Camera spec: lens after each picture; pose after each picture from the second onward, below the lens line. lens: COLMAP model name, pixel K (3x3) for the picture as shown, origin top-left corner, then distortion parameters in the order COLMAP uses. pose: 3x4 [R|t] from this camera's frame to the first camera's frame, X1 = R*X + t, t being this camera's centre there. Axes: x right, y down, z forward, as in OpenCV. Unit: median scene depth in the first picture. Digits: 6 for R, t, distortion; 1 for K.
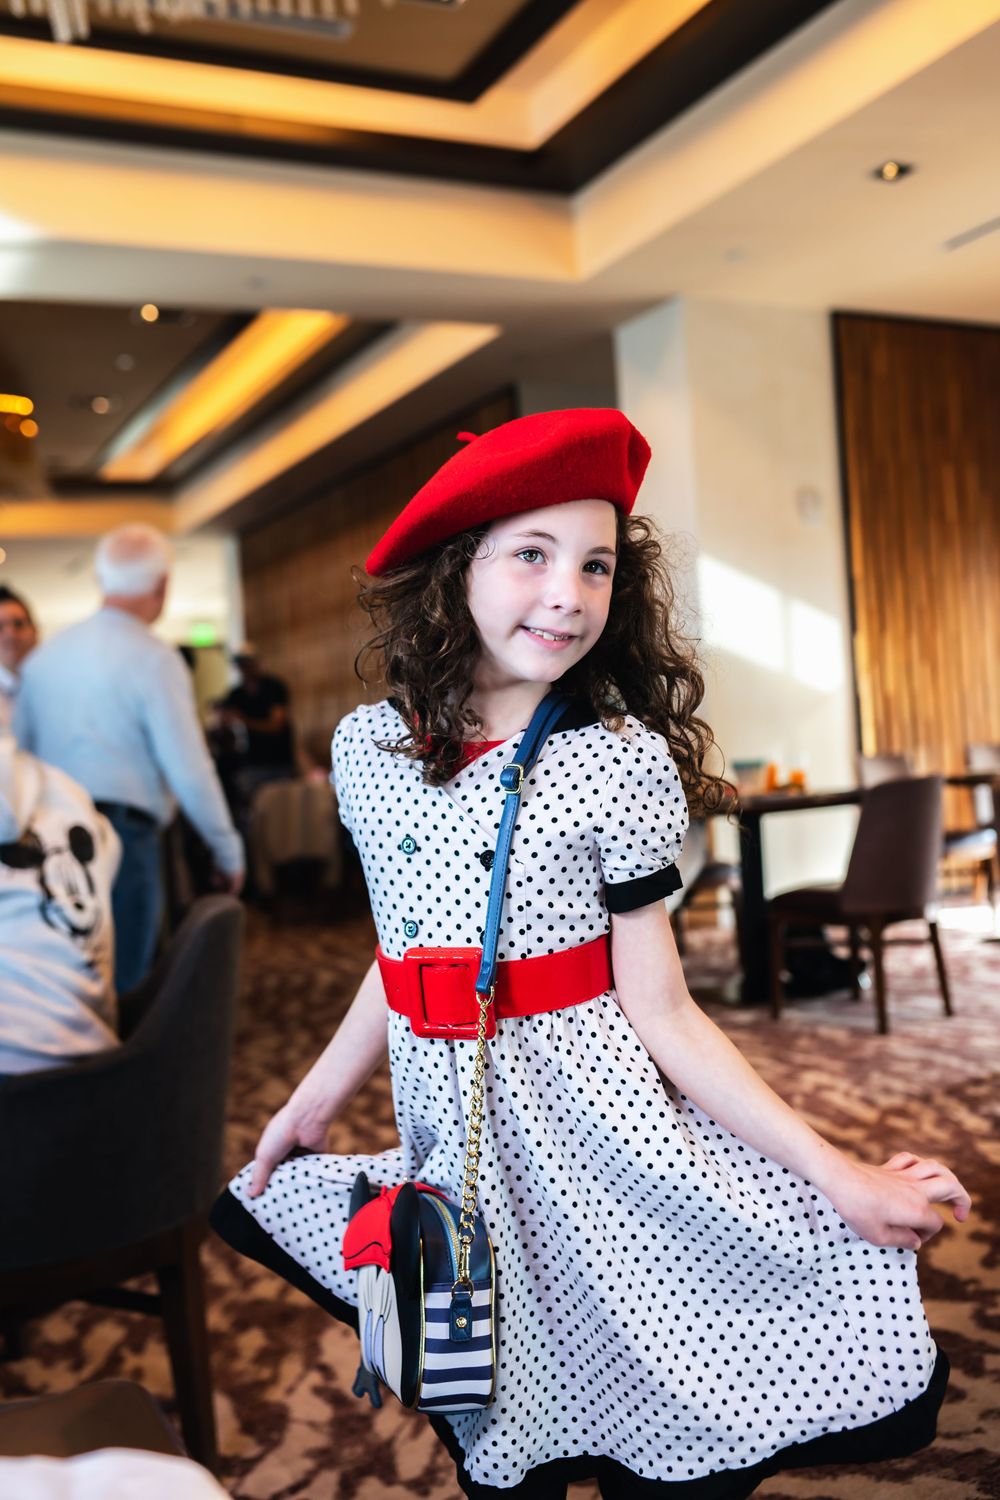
lens RADIAL K [[1451.5, 0, 495.5], [0, 1451.5, 741.3], [0, 0, 1]] dist [-0.020307, 0.000000]
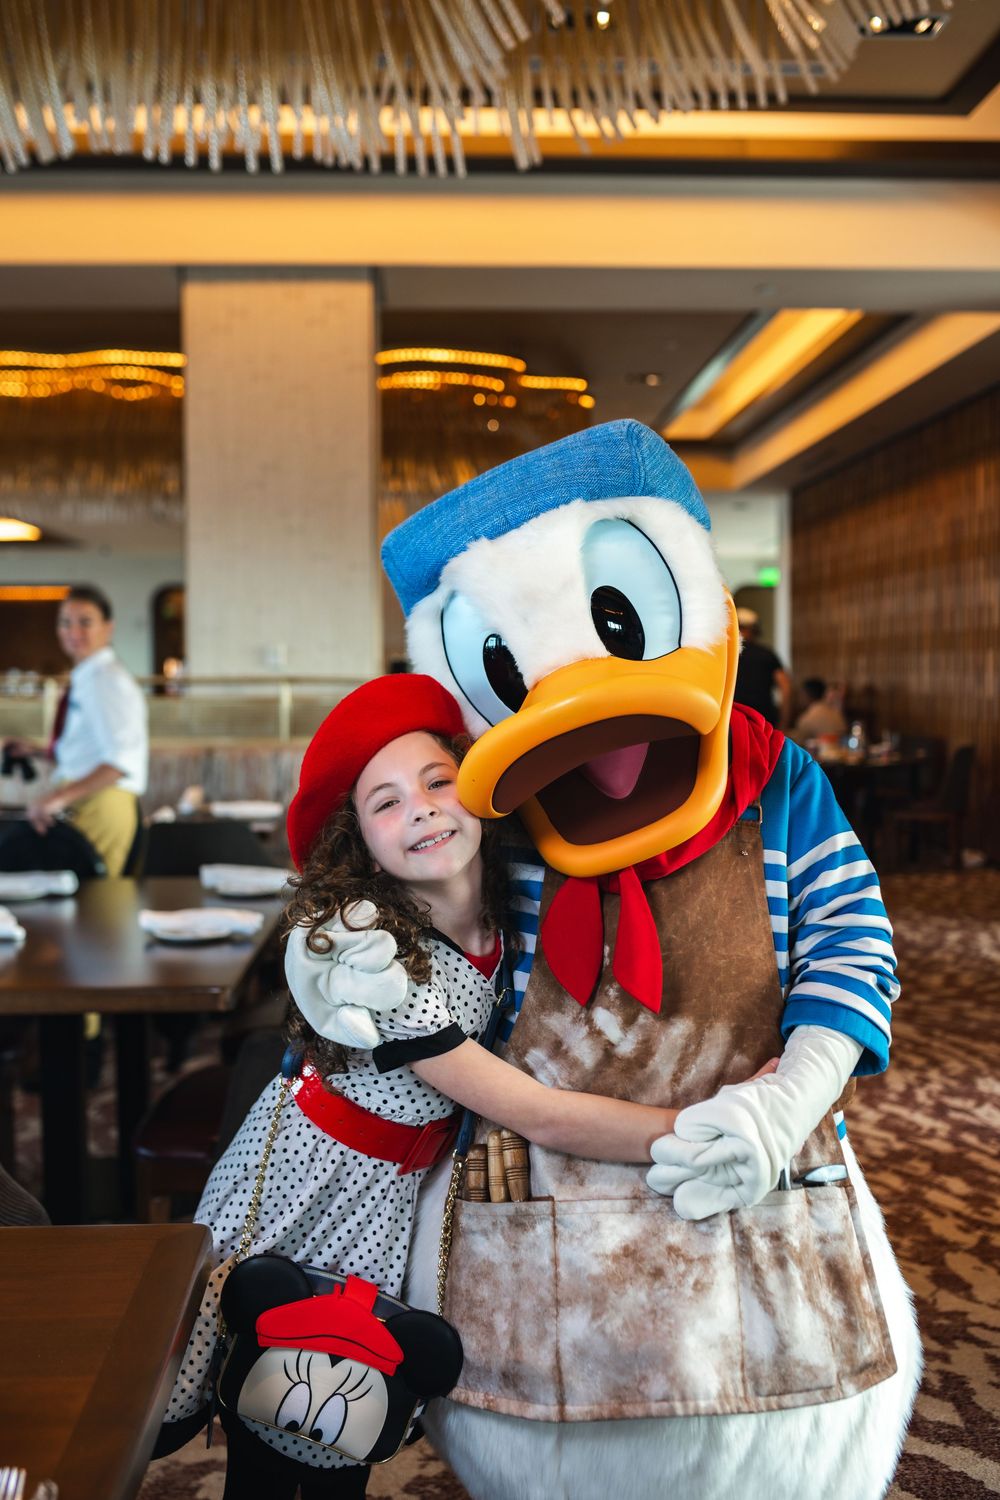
lens RADIAL K [[1451.5, 0, 488.0], [0, 1451.5, 744.2], [0, 0, 1]] dist [-0.020307, 0.000000]
pose [[0.914713, 0.076320, -0.396831, 0.161462], [-0.053699, 0.996251, 0.067824, -0.070247], [0.400519, -0.040730, 0.915383, -0.122387]]
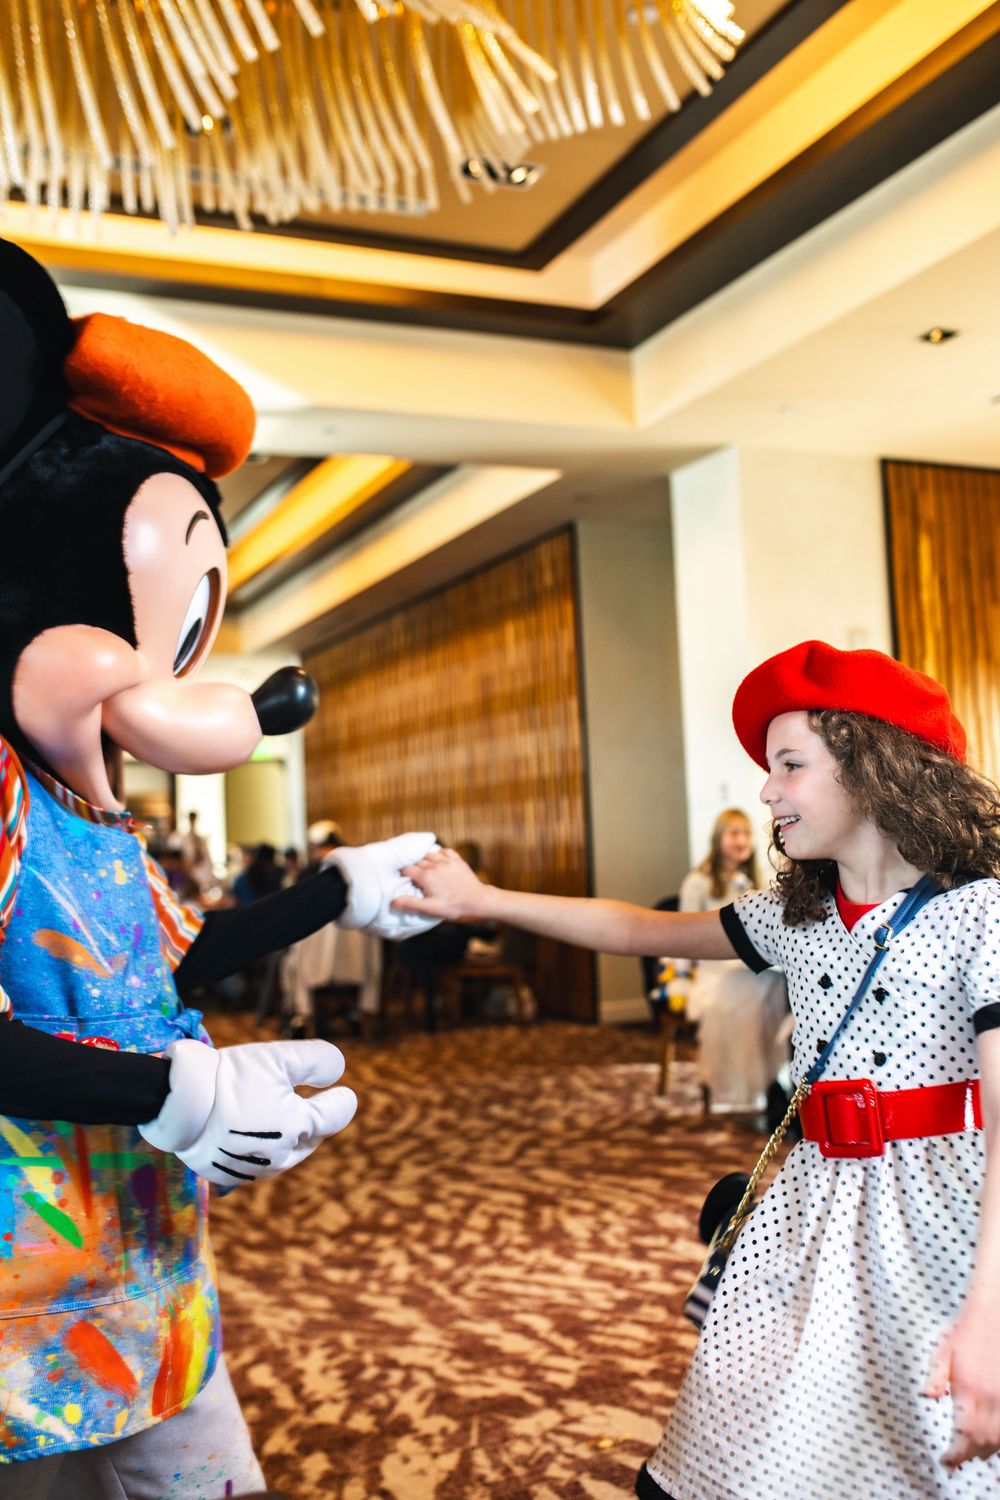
lens RADIAL K [[1451.5, 0, 490.5], [0, 1451.5, 735.5], [0, 0, 1]] dist [-0.020307, 0.000000]
pose [[0.999109, 0.015755, -0.039148, -0.006142], [-0.018881, 0.996550, -0.080814, -0.019210], [0.037740, 0.081482, 0.995960, -0.052124]]
